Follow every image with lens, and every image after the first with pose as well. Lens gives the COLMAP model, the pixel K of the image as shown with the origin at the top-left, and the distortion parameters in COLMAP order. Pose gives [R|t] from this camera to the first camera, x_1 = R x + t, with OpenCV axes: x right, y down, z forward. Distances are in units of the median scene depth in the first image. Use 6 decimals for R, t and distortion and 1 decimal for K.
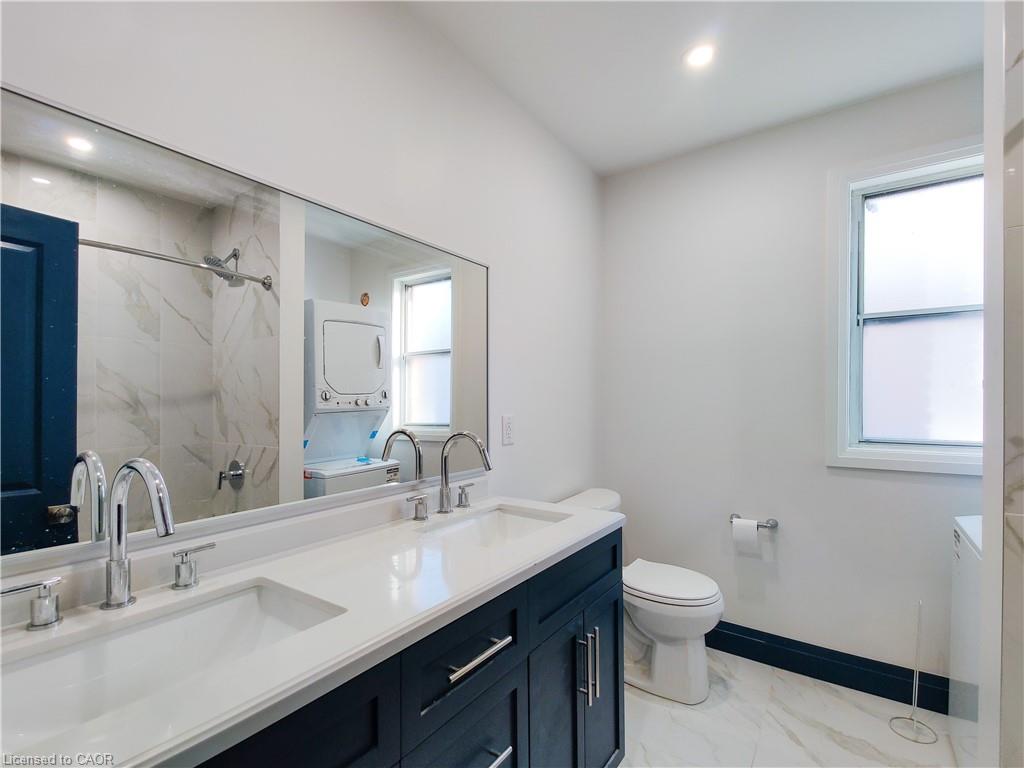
lens RADIAL K [[478.9, 0, 512.0], [0, 478.9, 384.0], [0, 0, 1]] dist [-0.000451, -0.000251]
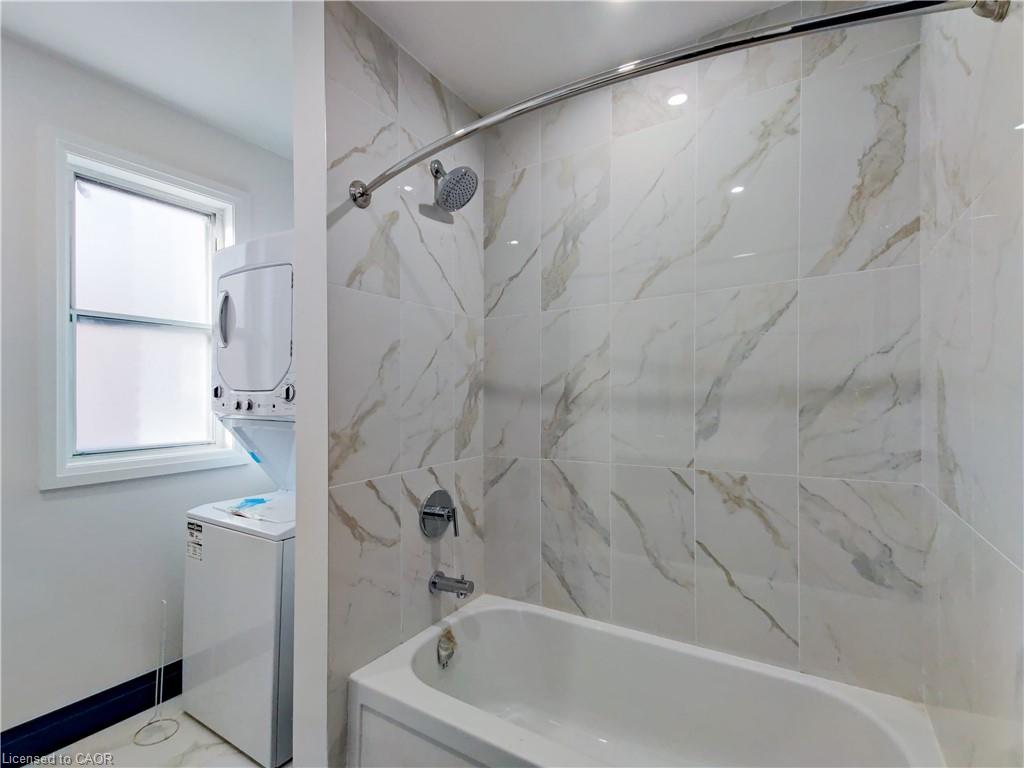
lens RADIAL K [[486.7, 0, 510.7], [0, 486.7, 395.5], [0, 0, 1]] dist [-0.002009, -0.000659]
pose [[-0.039328, 0.001955, 0.999224, -0.190930], [-0.021158, 0.999772, -0.002788, -0.002781], [-0.999002, -0.021251, -0.039278, 0.245287]]
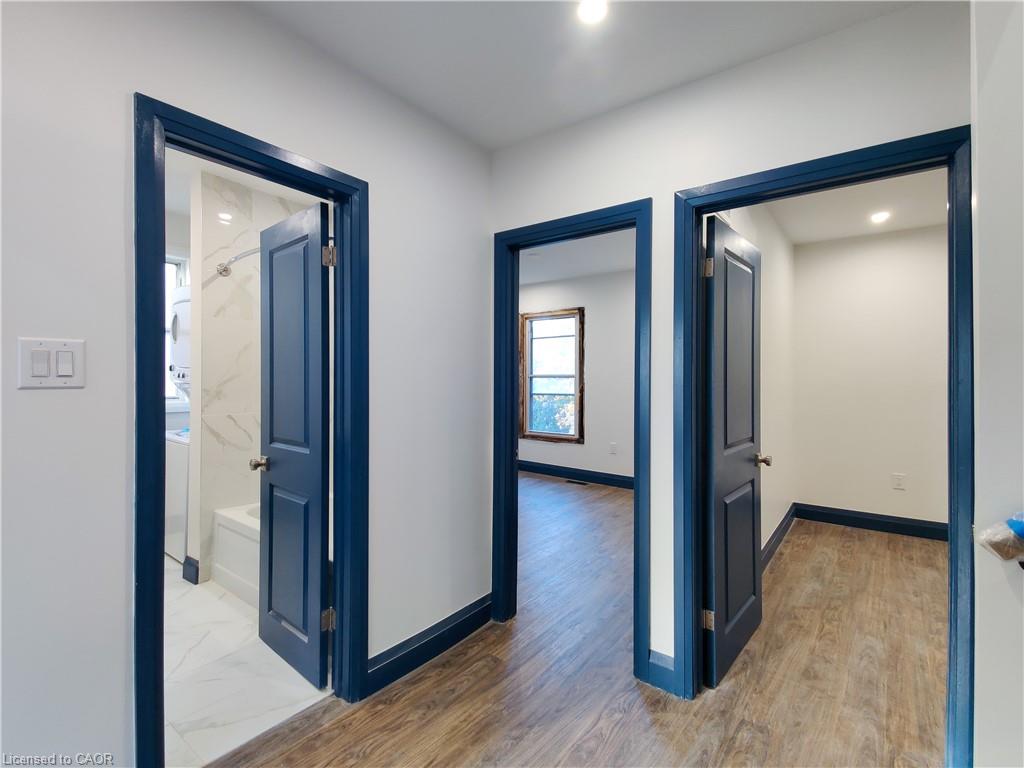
lens RADIAL K [[478.9, 0, 512.0], [0, 478.9, 384.0], [0, 0, 1]] dist [-0.000451, -0.000251]
pose [[0.046896, -0.007481, 0.998872, -0.786208], [-0.046925, 0.998852, 0.009684, -0.015029], [-0.997797, -0.047326, 0.046491, -0.428502]]
